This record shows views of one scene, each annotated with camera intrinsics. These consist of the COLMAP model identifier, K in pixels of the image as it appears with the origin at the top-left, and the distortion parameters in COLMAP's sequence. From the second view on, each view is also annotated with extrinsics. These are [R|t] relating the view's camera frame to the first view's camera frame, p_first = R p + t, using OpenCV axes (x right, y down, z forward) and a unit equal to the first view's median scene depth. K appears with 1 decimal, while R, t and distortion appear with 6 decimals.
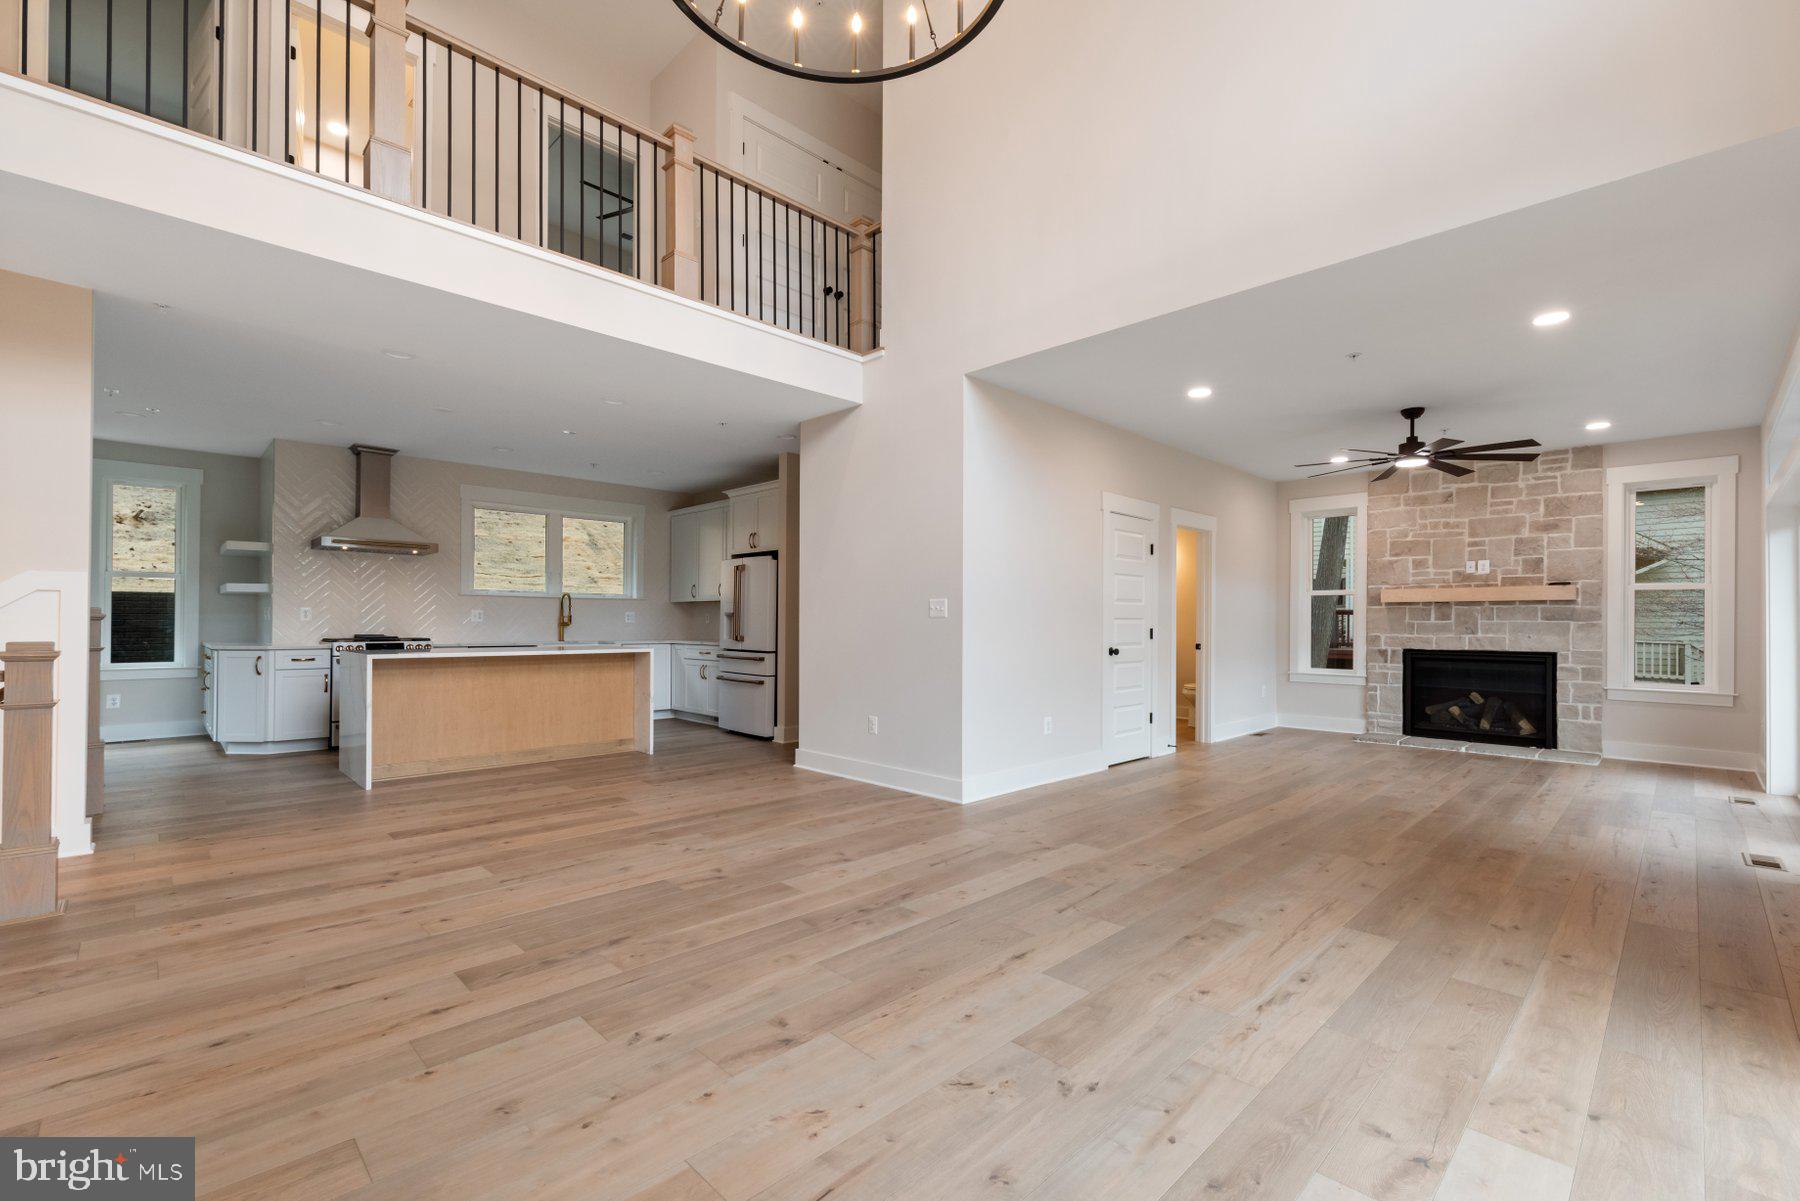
lens RADIAL K [[776.7, 0, 911.9], [0, 776.7, 606.7], [0, 0, 1]] dist [-0.000154, 0.000031]
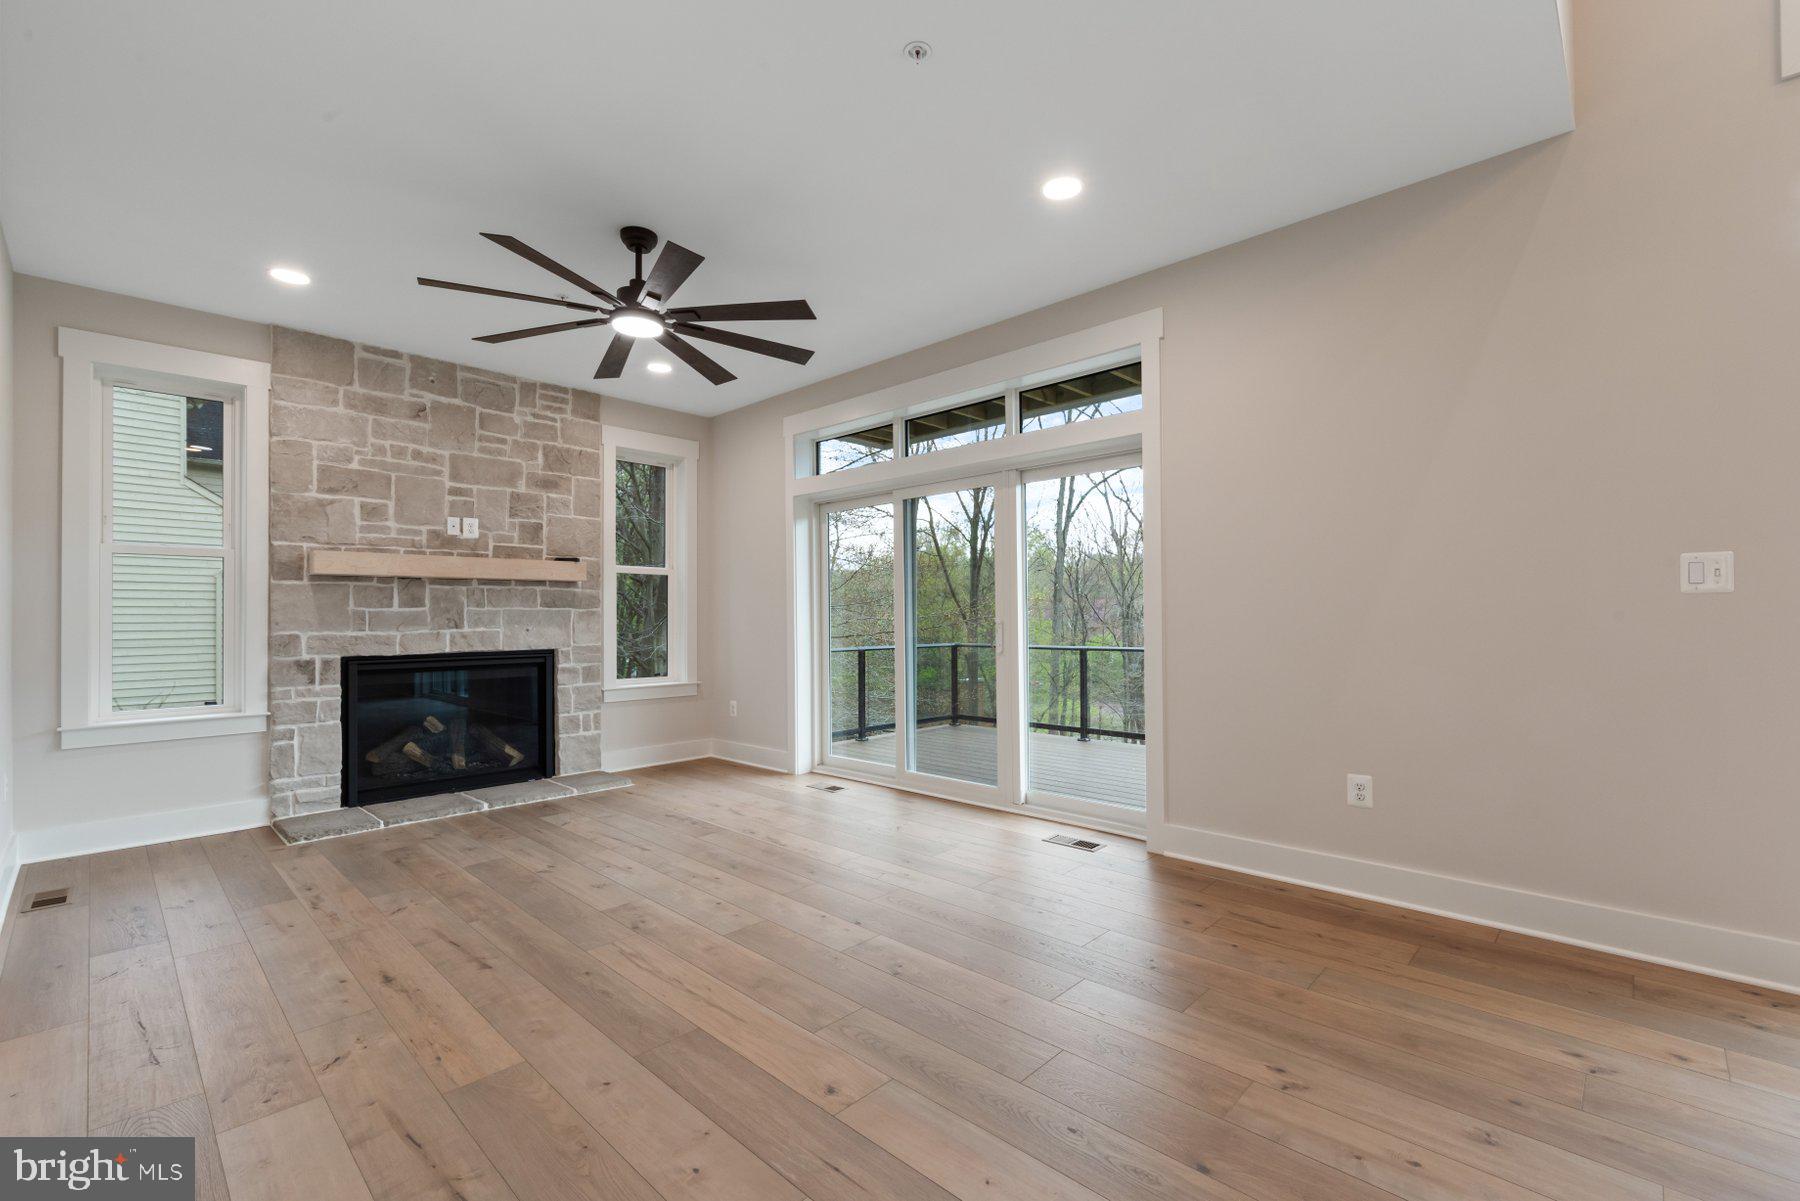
lens RADIAL K [[776.7, 0, 911.9], [0, 776.7, 606.7], [0, 0, 1]] dist [-0.000154, 0.000031]
pose [[-0.036158, 0.005089, 0.999333, 0.051345], [-0.015127, 0.999870, -0.005639, 0.015480], [-0.999232, -0.015321, -0.036077, 0.655121]]
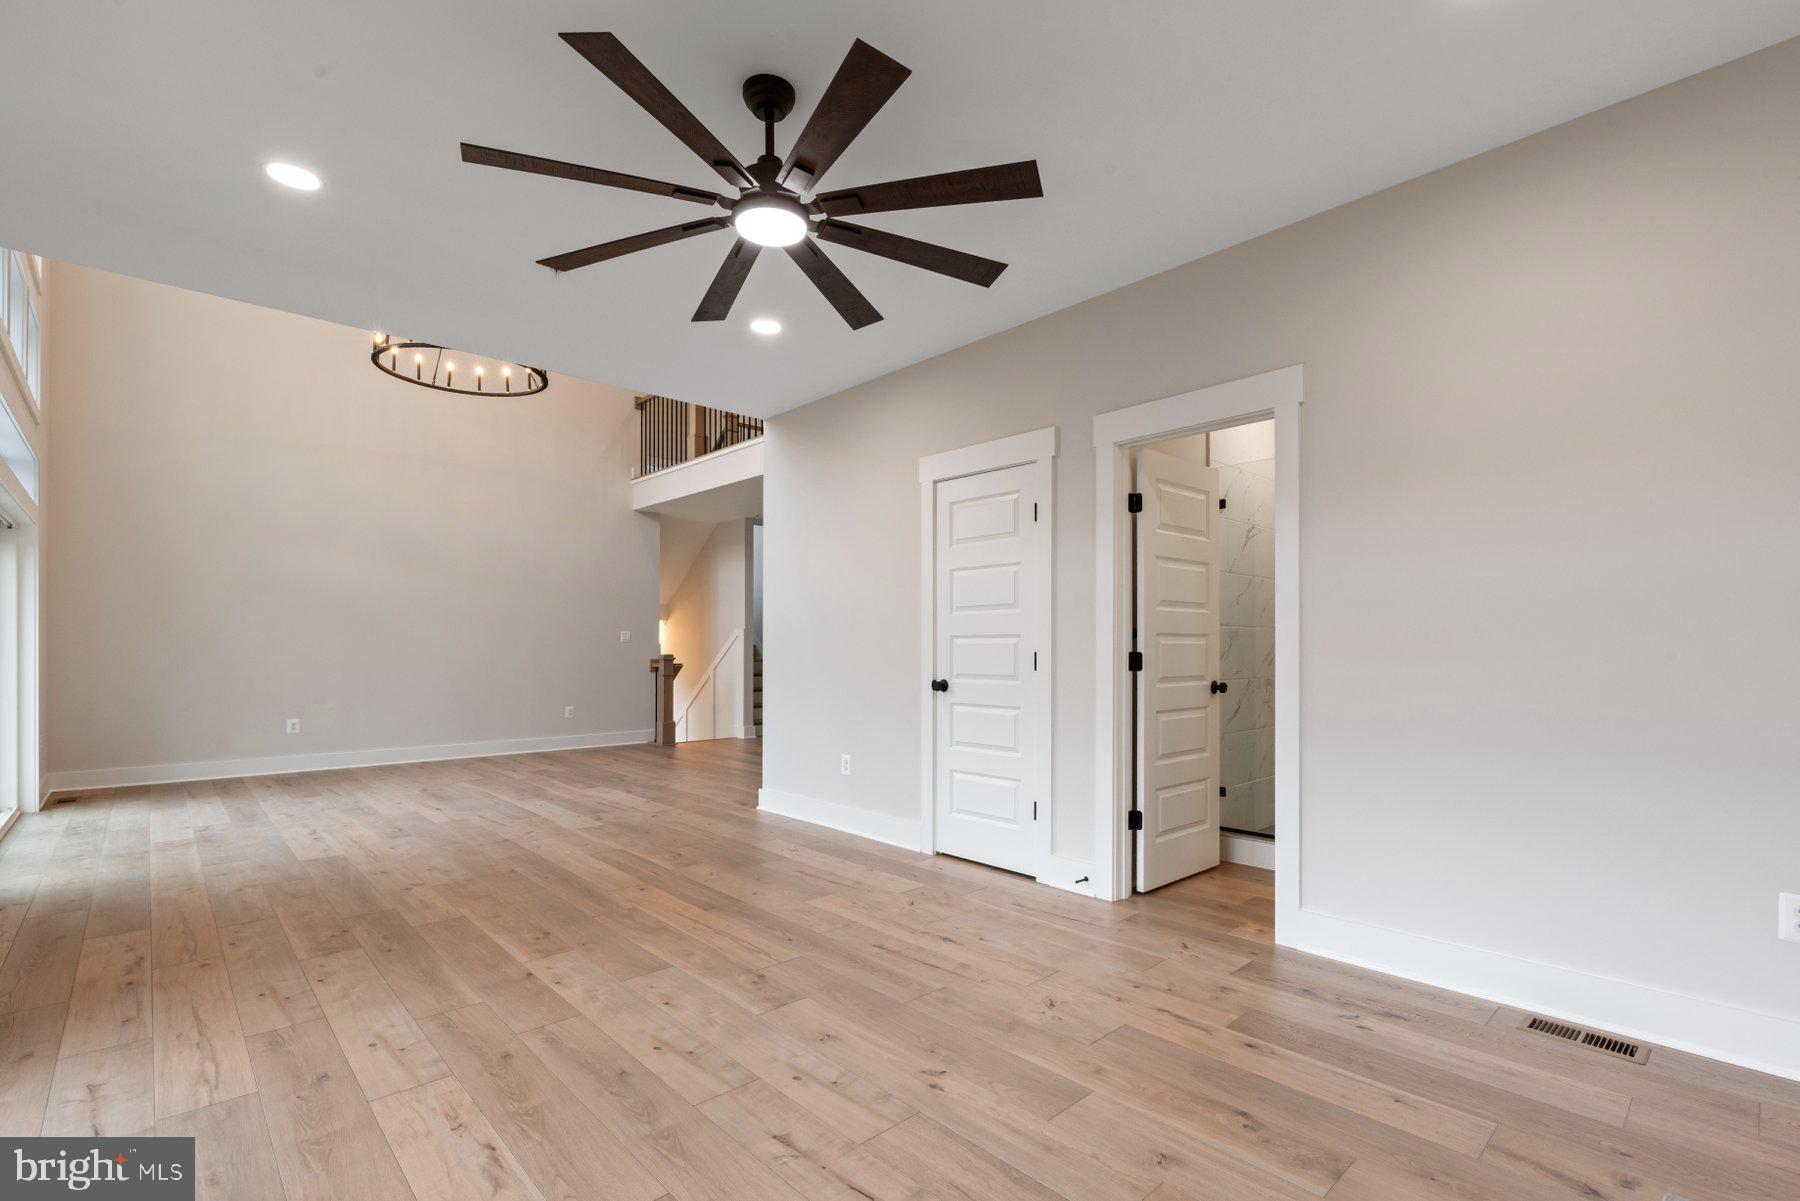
lens RADIAL K [[787.3, 0, 923.0], [0, 787.3, 646.7], [0, 0, 1]] dist [-0.000543, -0.000185]
pose [[-0.007303, -0.008283, -0.999939, 0.830150], [0.022114, 0.999720, -0.008443, 0.023778], [0.999729, -0.022174, -0.007117, 0.862529]]
